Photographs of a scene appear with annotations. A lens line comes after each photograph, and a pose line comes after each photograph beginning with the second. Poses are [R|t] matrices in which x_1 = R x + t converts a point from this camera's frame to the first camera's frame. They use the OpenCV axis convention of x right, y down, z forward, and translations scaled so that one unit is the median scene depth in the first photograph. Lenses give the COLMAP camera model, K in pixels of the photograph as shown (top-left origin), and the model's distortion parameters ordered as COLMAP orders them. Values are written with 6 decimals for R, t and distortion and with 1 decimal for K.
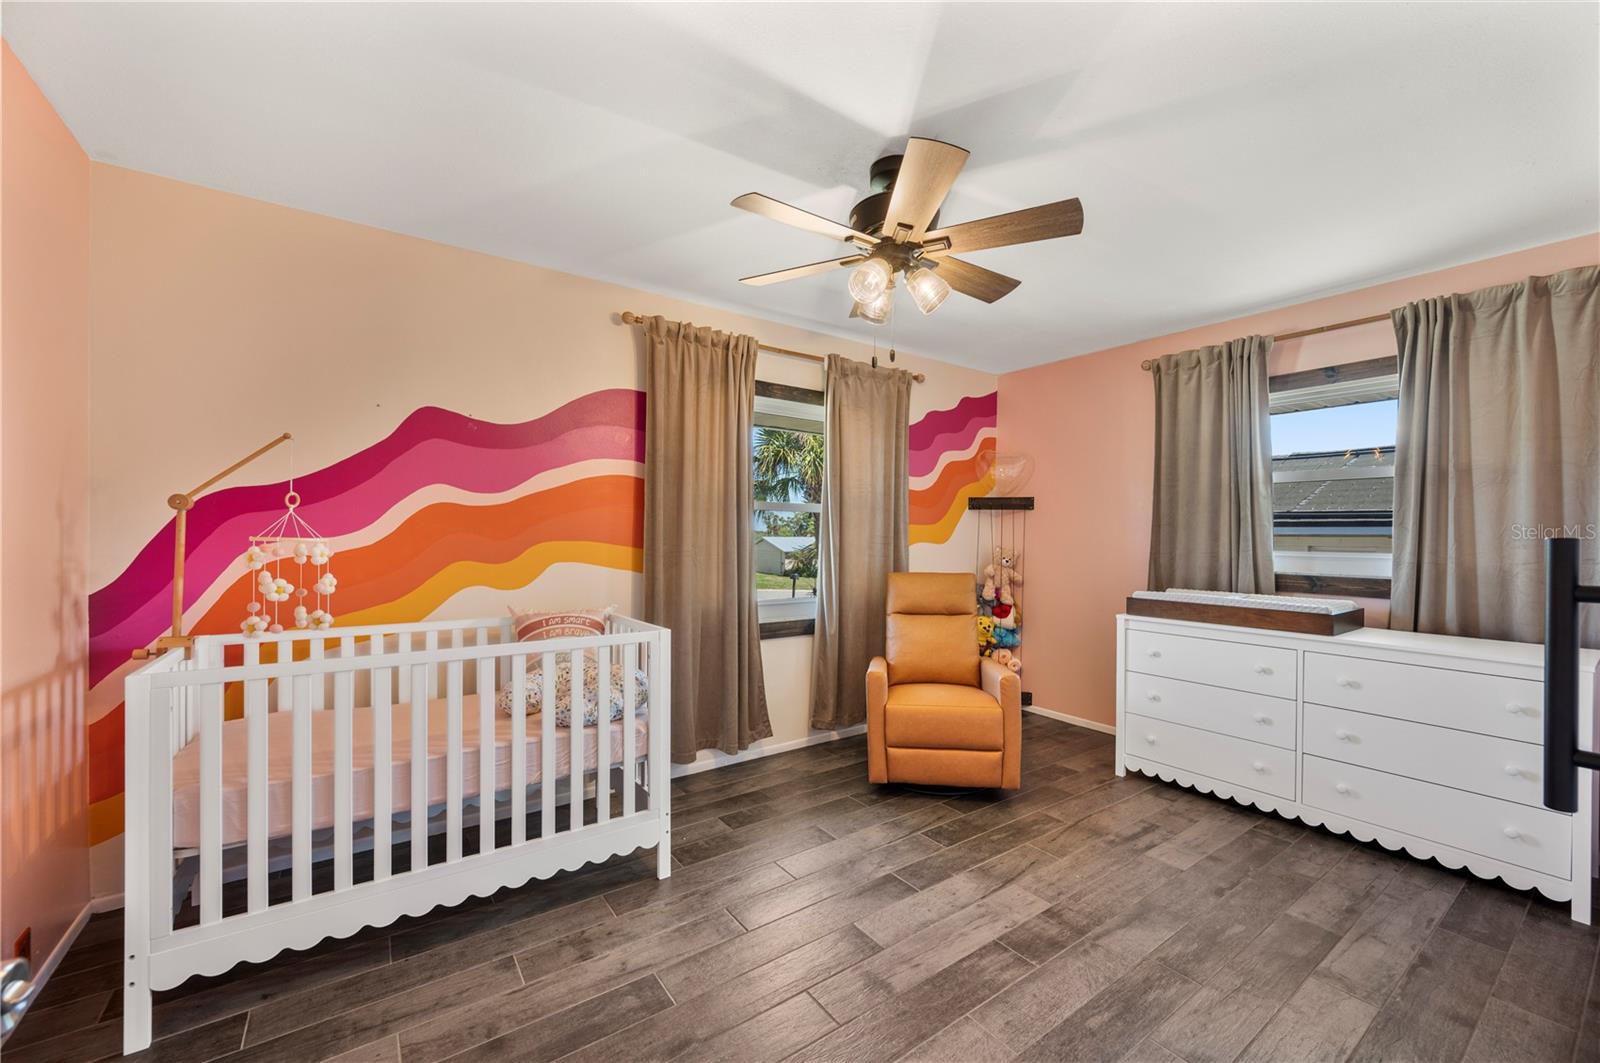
lens RADIAL K [[634.7, 0, 799.2], [0, 634.7, 530.3], [0, 0, 1]] dist [-0.004040, 0.000022]
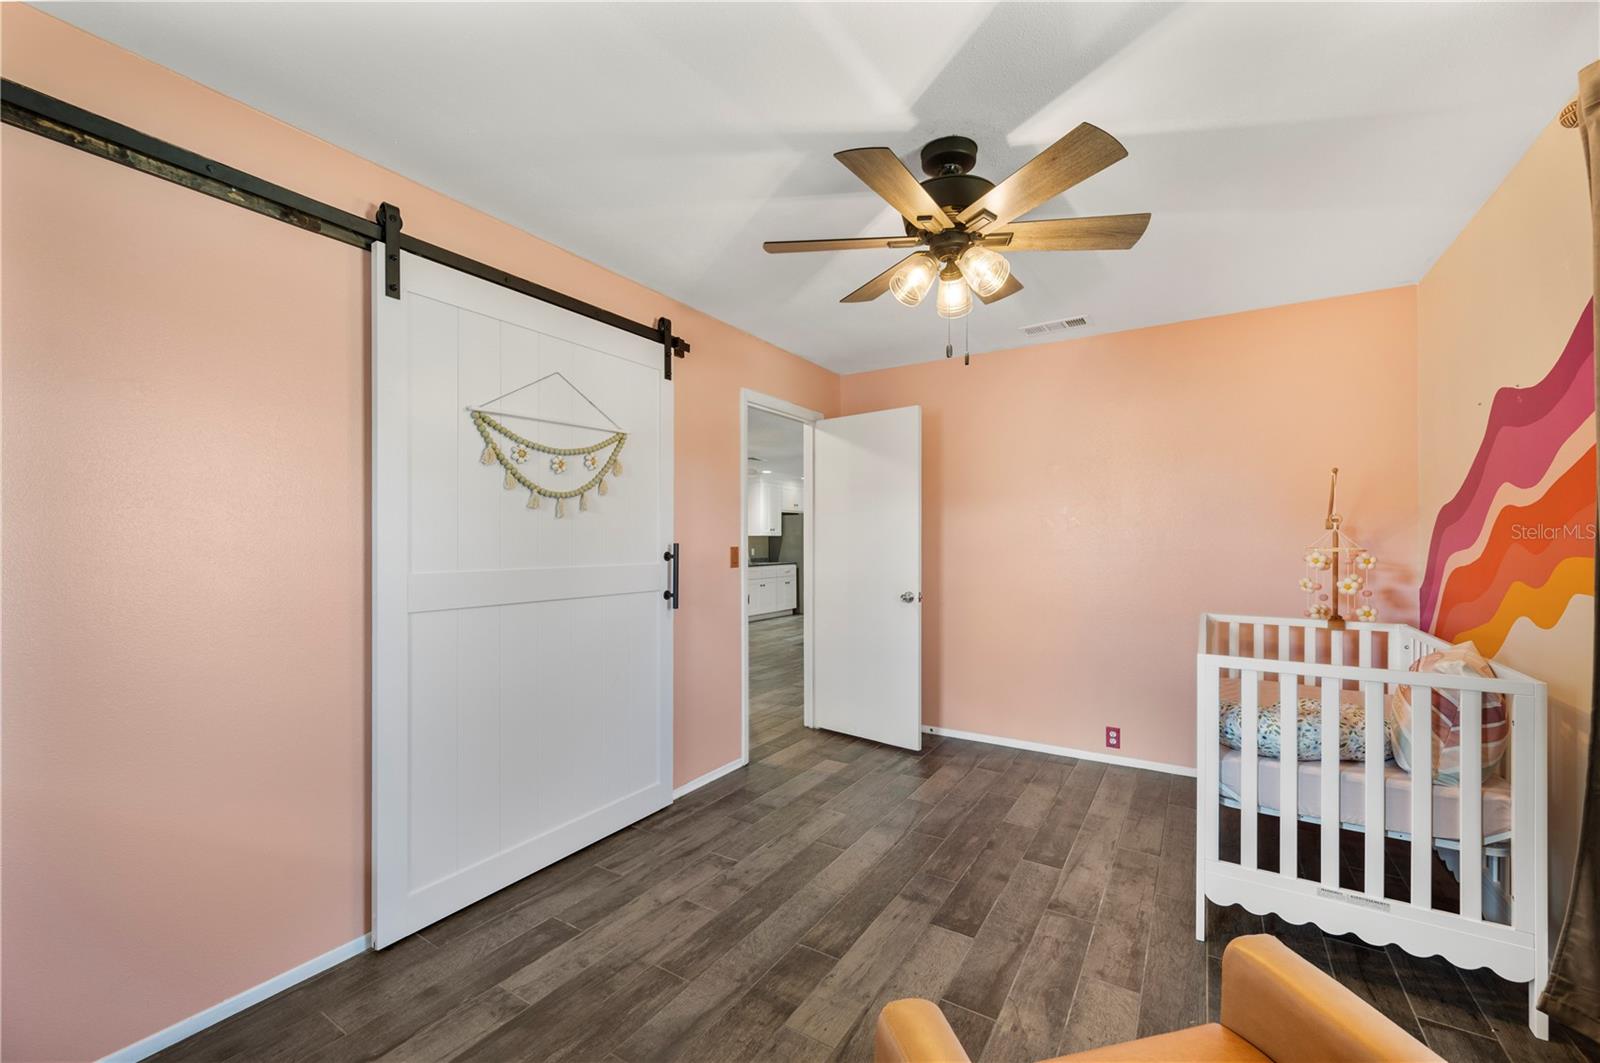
lens RADIAL K [[634.7, 0, 799.7], [0, 634.7, 540.8], [0, 0, 1]] dist [-0.004040, 0.000022]
pose [[-0.926042, -0.003913, -0.377400, 0.745485], [0.000924, 0.999920, -0.012635, 0.016306], [0.377419, -0.012049, -0.925964, 1.910760]]
